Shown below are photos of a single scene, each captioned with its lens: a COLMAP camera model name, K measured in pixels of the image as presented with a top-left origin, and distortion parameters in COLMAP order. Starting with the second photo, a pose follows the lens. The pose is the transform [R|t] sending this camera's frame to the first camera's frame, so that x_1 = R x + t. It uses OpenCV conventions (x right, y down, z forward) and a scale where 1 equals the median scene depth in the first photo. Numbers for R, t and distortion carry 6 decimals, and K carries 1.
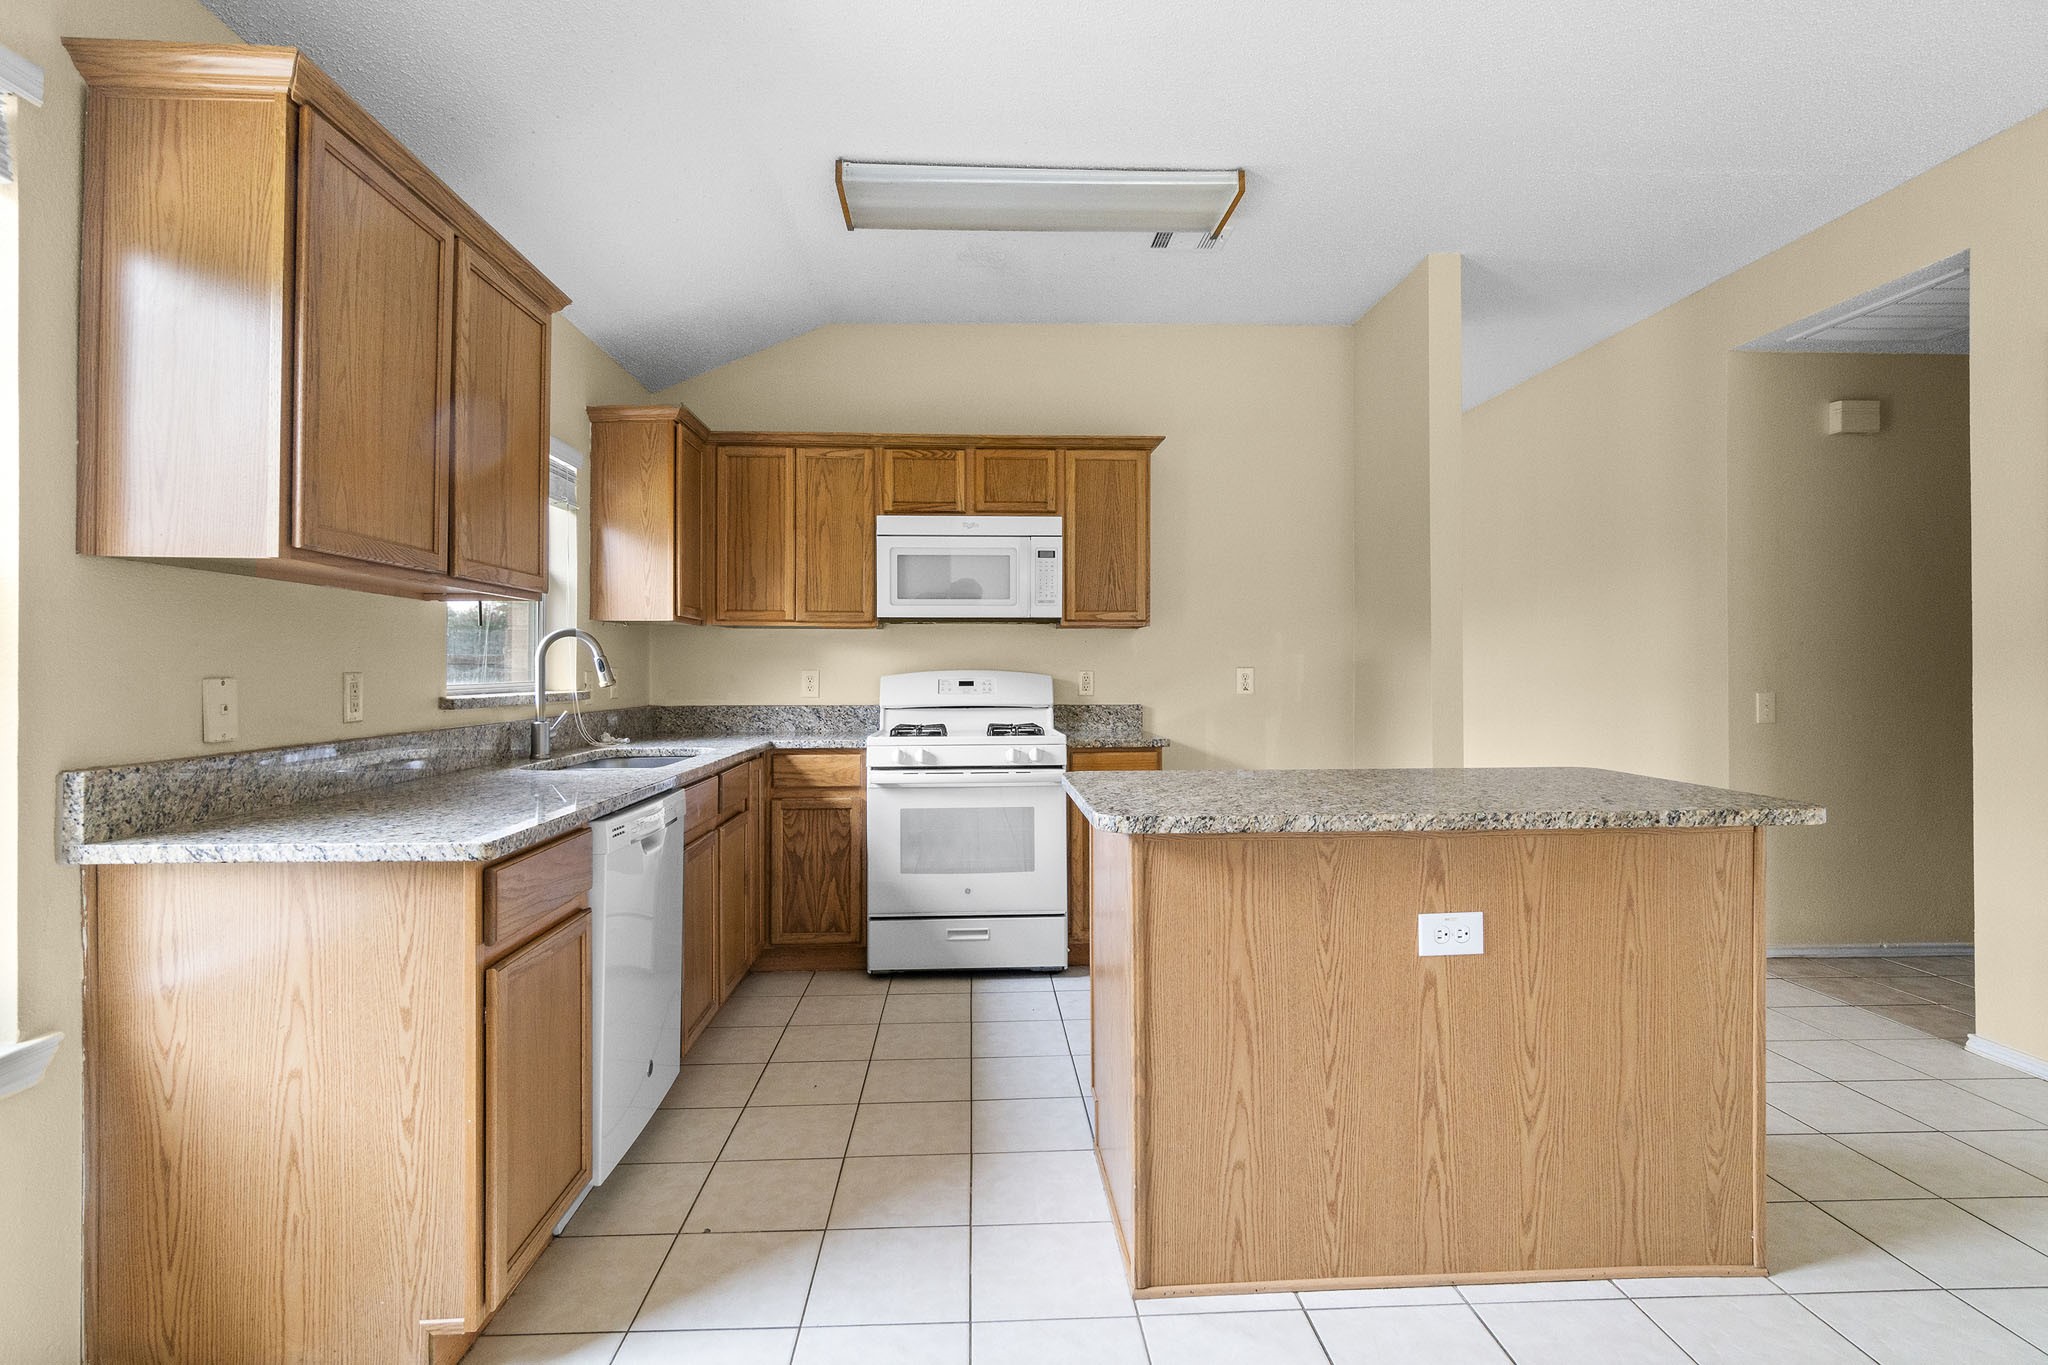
lens RADIAL K [[991.0, 0, 1022.4], [0, 991.0, 663.5], [0, 0, 1]] dist [-0.002226, 0.000451]
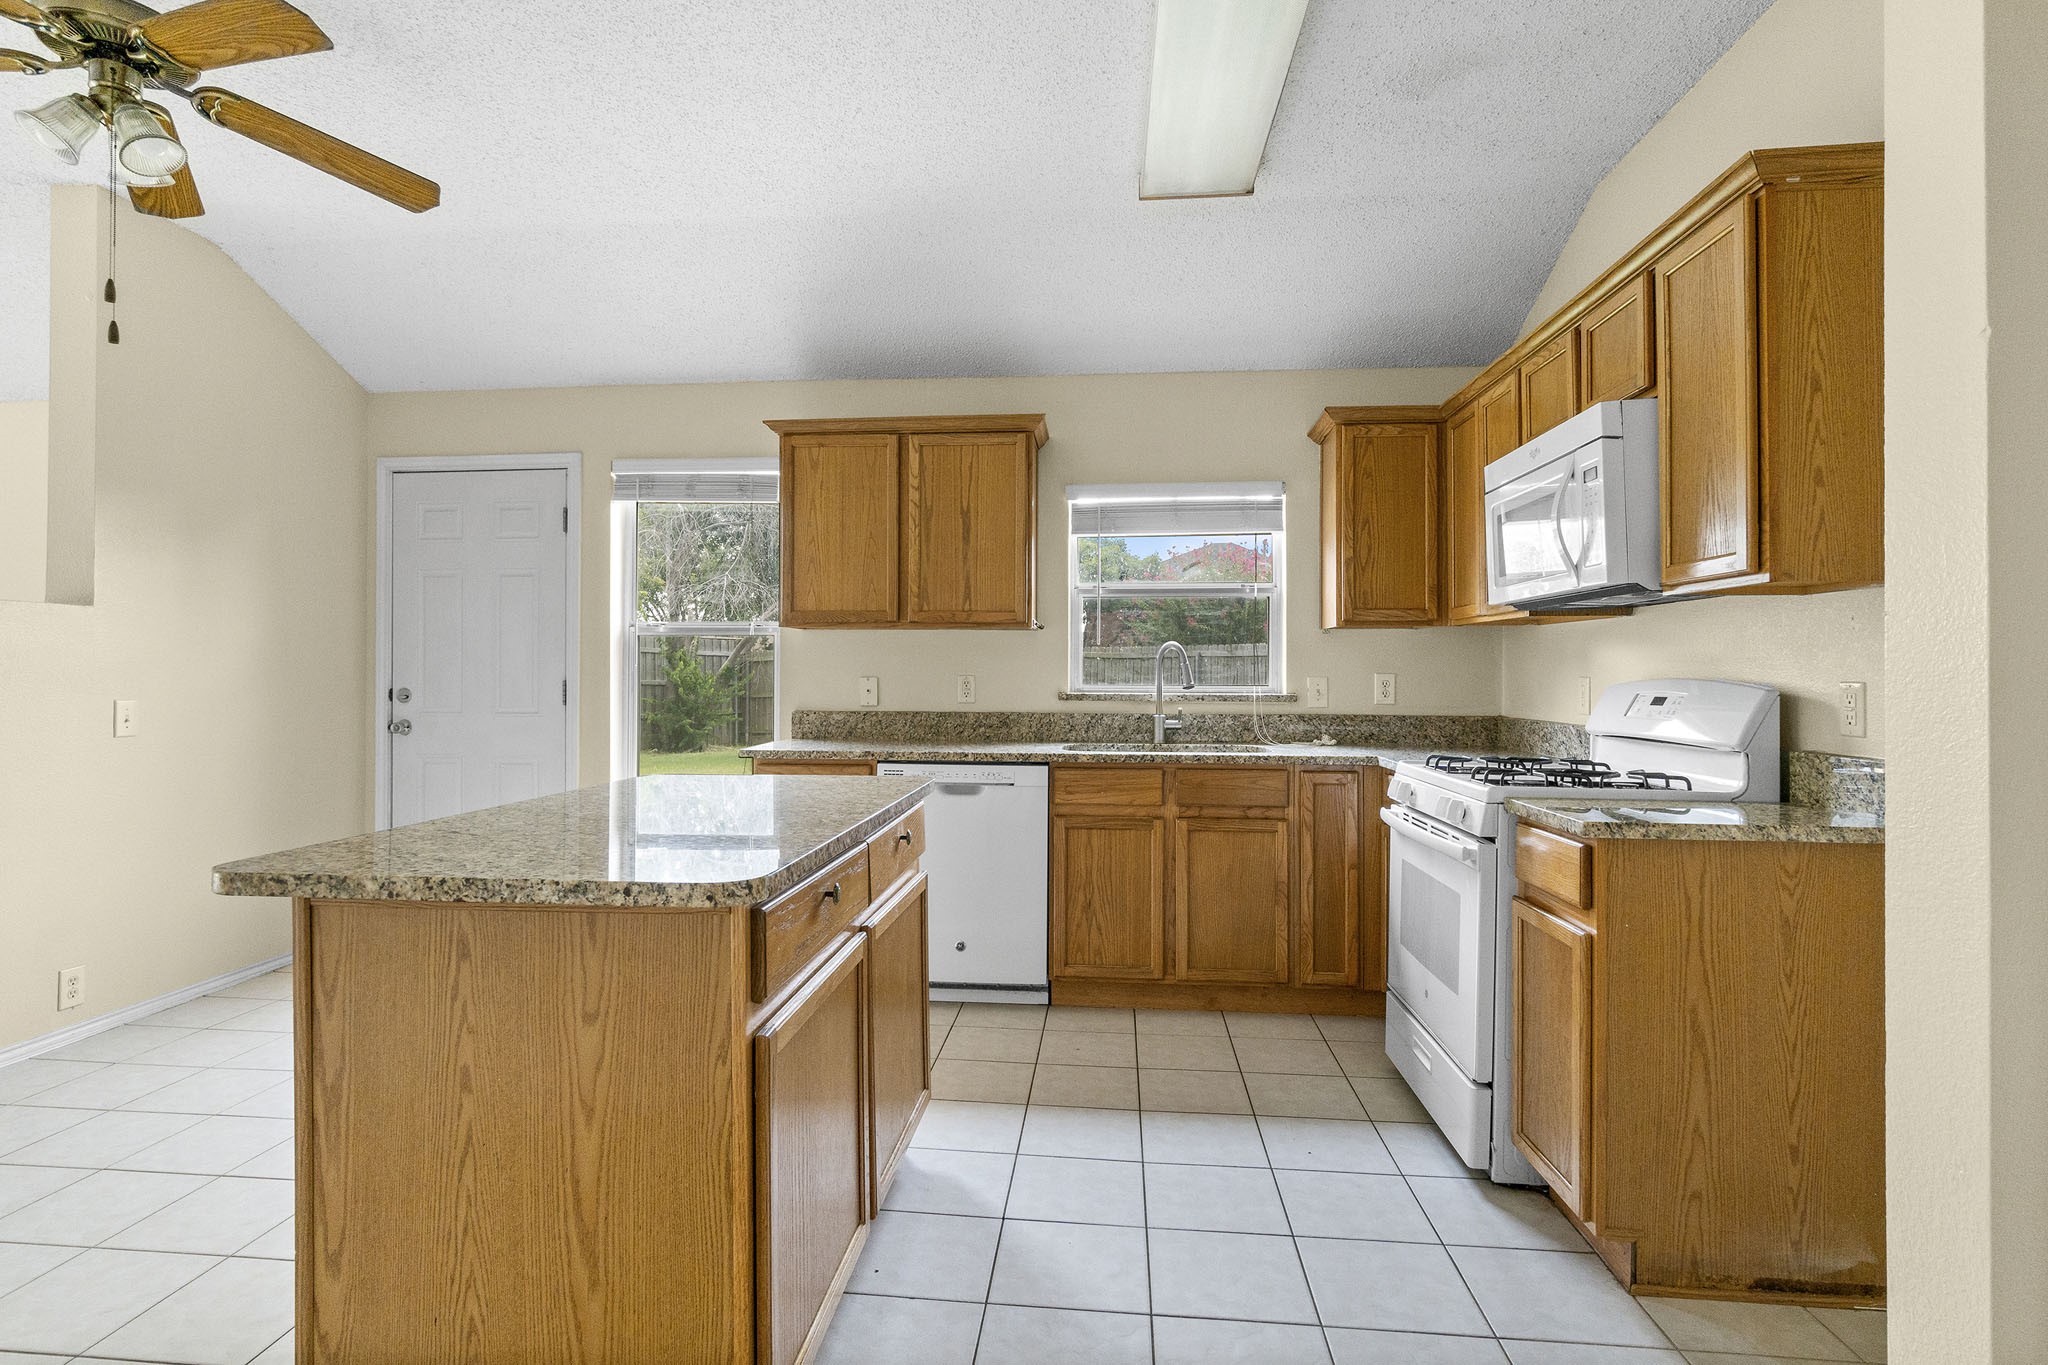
lens RADIAL K [[1058.0, 0, 1014.4], [0, 1058.0, 667.2], [0, 0, 1]] dist [0.004520, 0.000557]
pose [[-0.148310, -0.004772, -0.988929, 0.795900], [0.002446, 0.999984, -0.005192, 0.002831], [0.988938, -0.003189, -0.148296, 0.898025]]
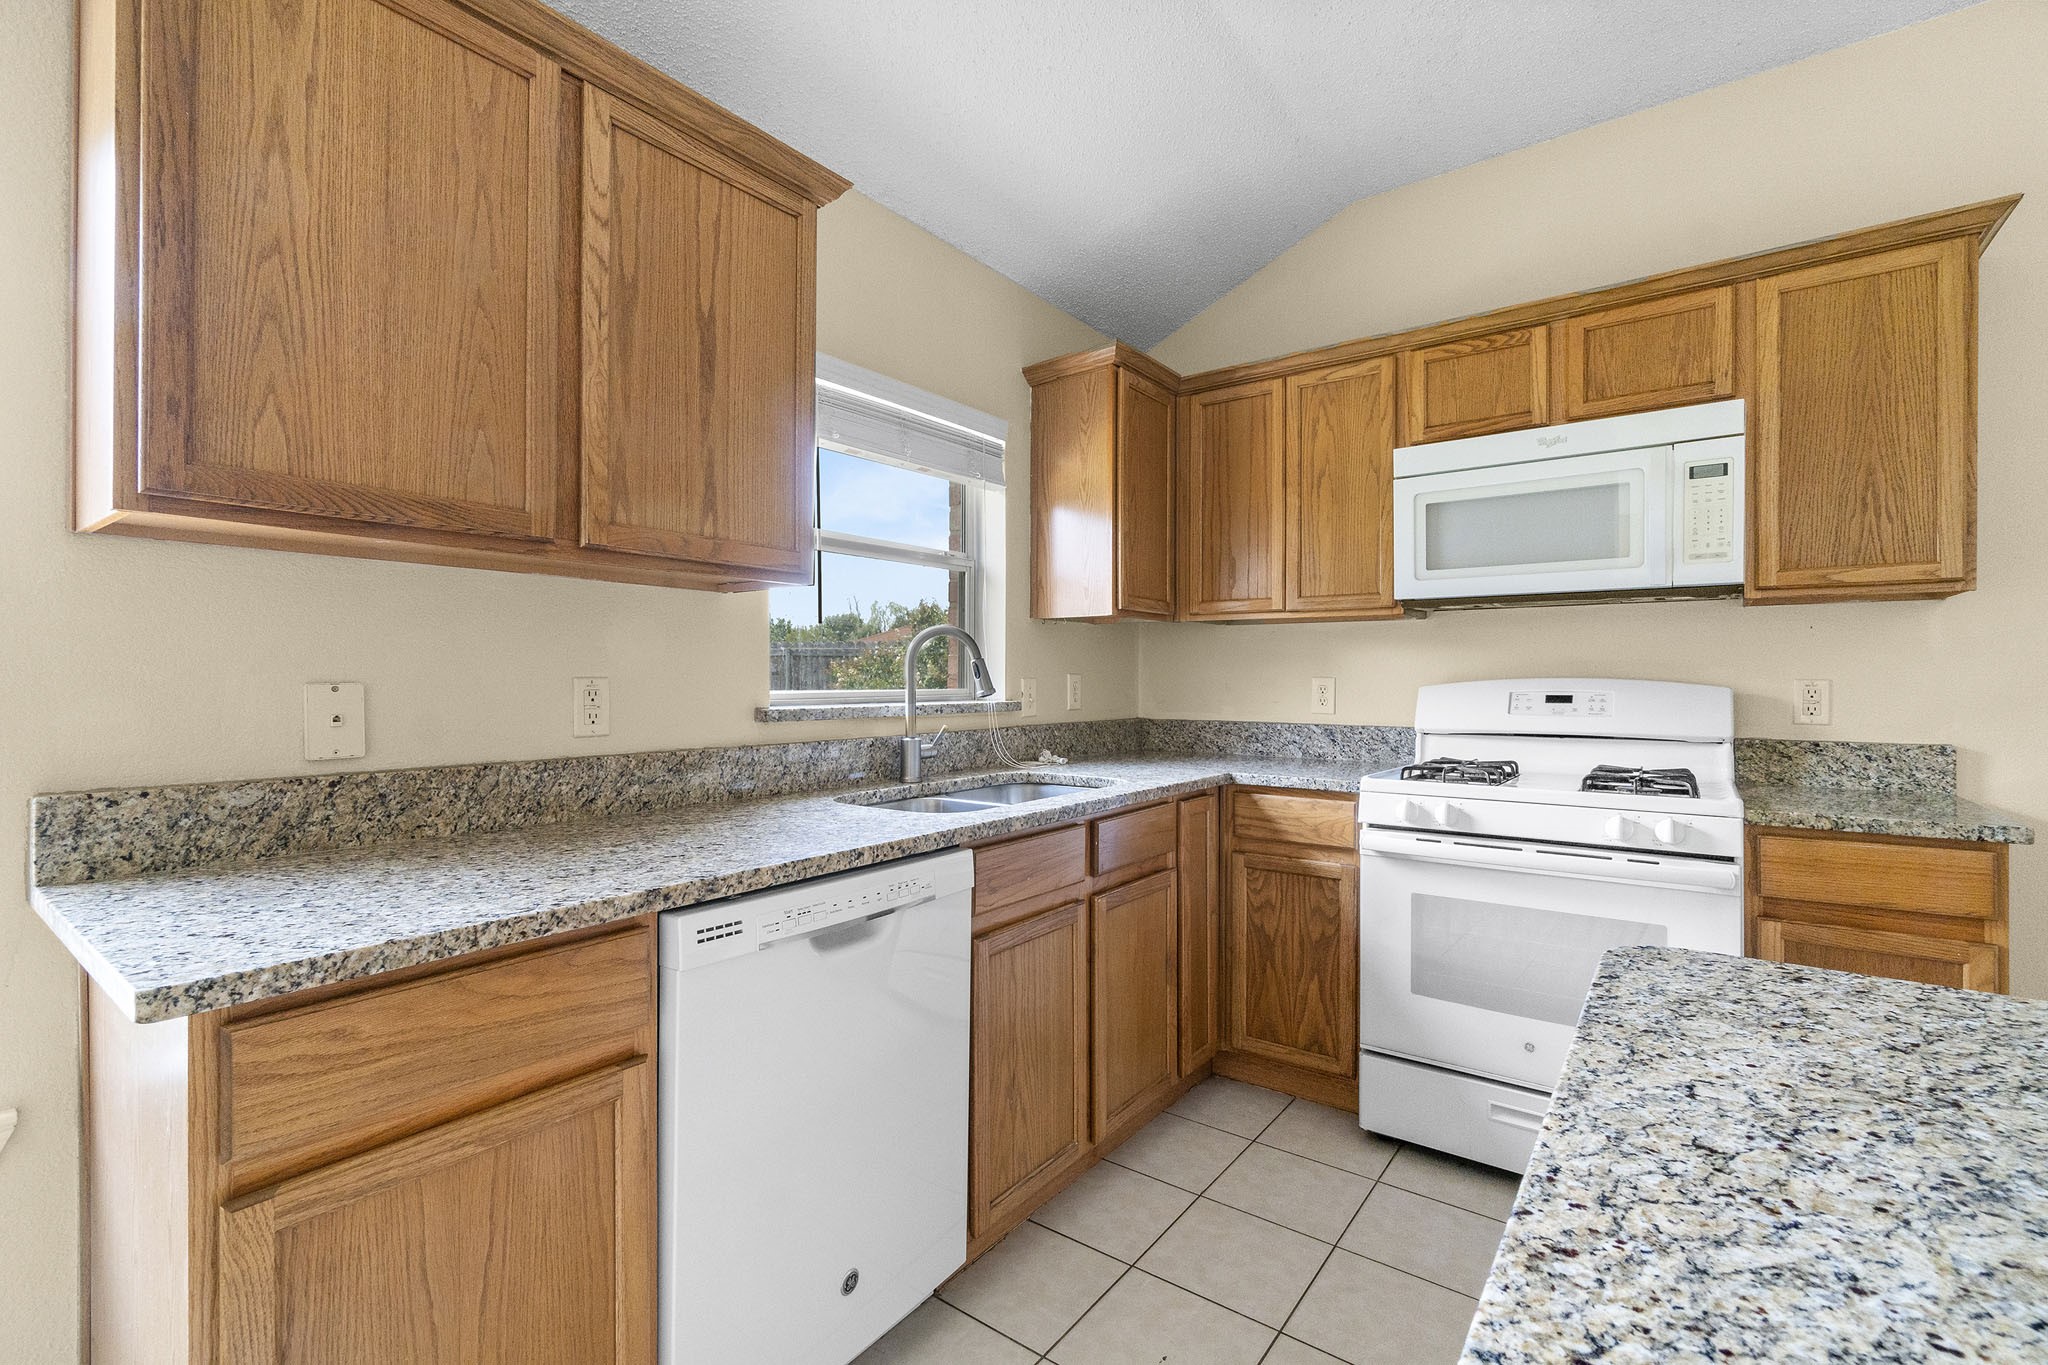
lens RADIAL K [[902.9, 0, 1024.5], [0, 902.9, 679.8], [0, 0, 1]] dist [-0.001080, -0.000204]
pose [[0.767274, 0.003607, -0.641309, 0.064986], [0.001355, 0.999973, 0.007246, 0.003963], [0.641318, -0.006429, 0.767248, 0.423370]]
